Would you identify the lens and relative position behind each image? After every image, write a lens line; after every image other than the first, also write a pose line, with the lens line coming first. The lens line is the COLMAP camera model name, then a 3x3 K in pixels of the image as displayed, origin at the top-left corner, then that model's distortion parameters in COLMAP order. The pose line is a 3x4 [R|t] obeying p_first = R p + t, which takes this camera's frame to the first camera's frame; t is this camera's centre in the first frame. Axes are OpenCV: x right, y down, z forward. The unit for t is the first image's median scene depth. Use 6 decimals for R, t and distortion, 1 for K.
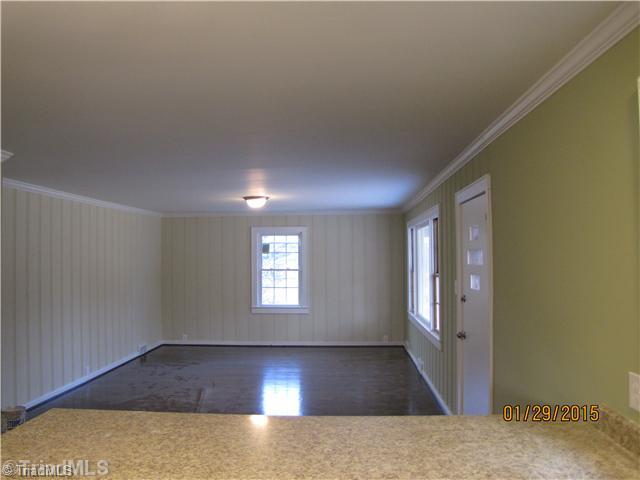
lens RADIAL K [[532.8, 0, 322.7], [0, 532.8, 239.7], [0, 0, 1]] dist [-0.163612, 0.104941]
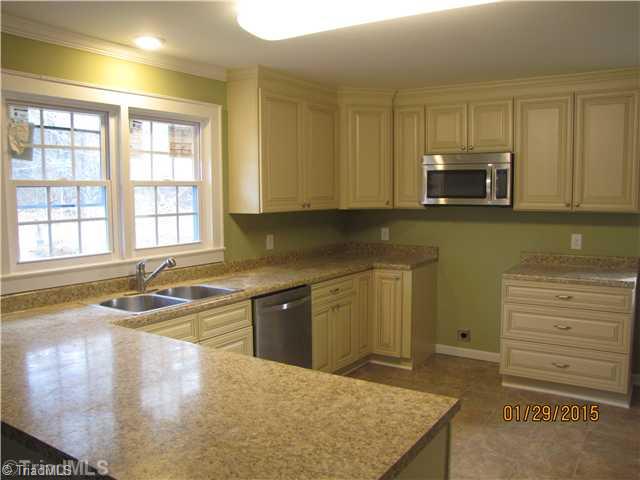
lens RADIAL K [[532.8, 0, 318.7], [0, 532.8, 237.8], [0, 0, 1]] dist [-0.163612, 0.104941]
pose [[-0.858832, -0.030491, 0.511349, -0.910911], [-0.002193, 0.998437, 0.055850, 0.098704], [-0.512253, 0.046845, -0.857556, 1.611674]]
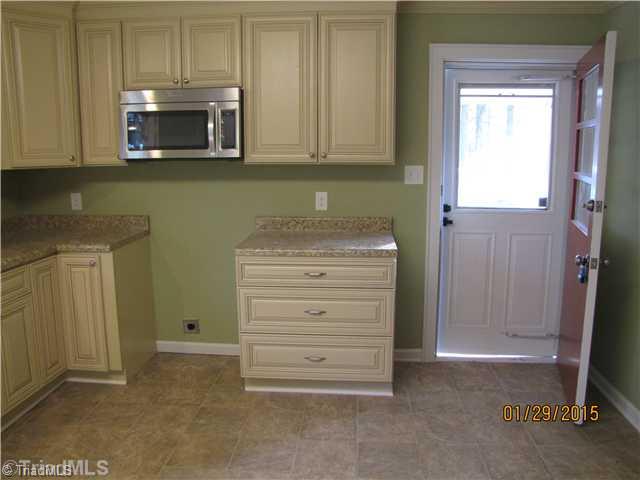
lens RADIAL K [[532.8, 0, 320.2], [0, 532.8, 236.6], [0, 0, 1]] dist [-0.163612, 0.104941]
pose [[-0.999700, 0.005123, 0.023967, -0.764501], [0.008400, 0.990302, 0.138675, 0.101225], [-0.023024, 0.138834, -0.990048, 0.989234]]
